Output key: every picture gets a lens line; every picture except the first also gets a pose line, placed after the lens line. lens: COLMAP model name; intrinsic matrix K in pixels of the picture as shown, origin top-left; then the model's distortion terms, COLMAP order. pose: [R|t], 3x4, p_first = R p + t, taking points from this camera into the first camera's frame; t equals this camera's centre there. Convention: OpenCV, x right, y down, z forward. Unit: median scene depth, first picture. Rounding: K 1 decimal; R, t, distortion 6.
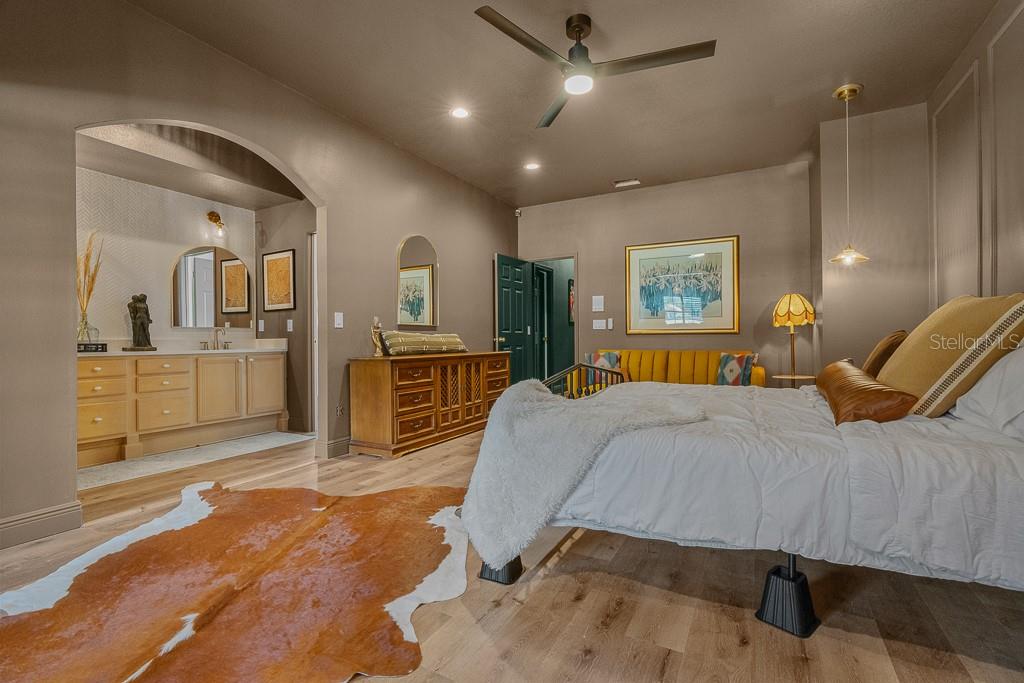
lens RADIAL K [[456.9, 0, 515.5], [0, 456.9, 339.7], [0, 0, 1]] dist [-0.004185, 0.002008]
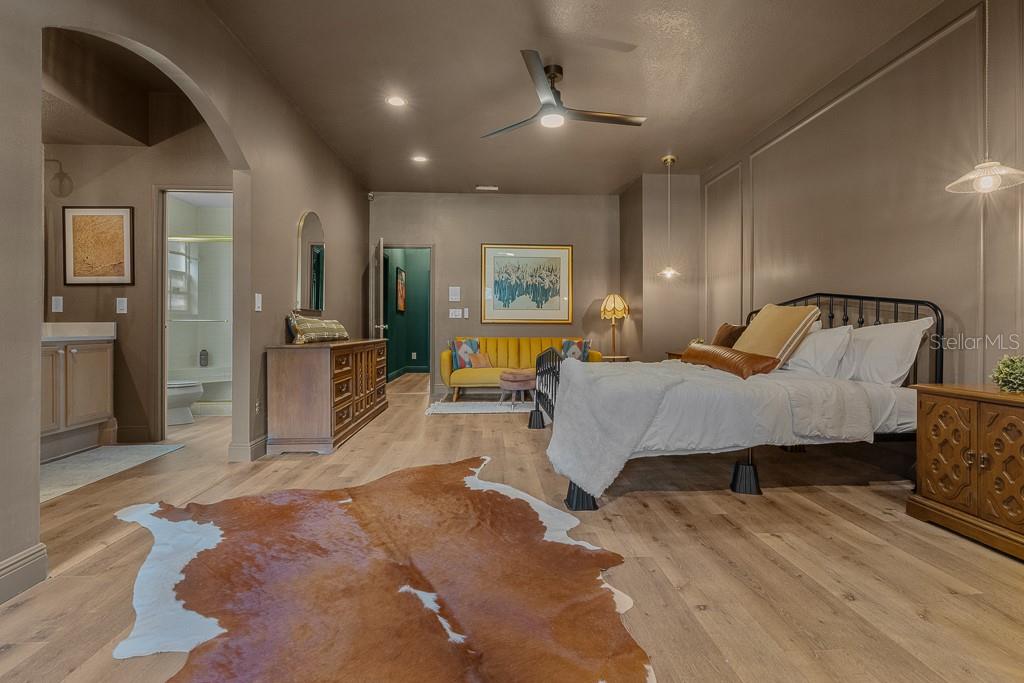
lens RADIAL K [[456.9, 0, 533.0], [0, 456.9, 330.7], [0, 0, 1]] dist [-0.004185, 0.002008]
pose [[0.848646, 0.004801, 0.528939, -0.342280], [-0.007421, 0.999968, 0.002830, 0.003811], [-0.528908, -0.006327, 0.848655, -0.013207]]
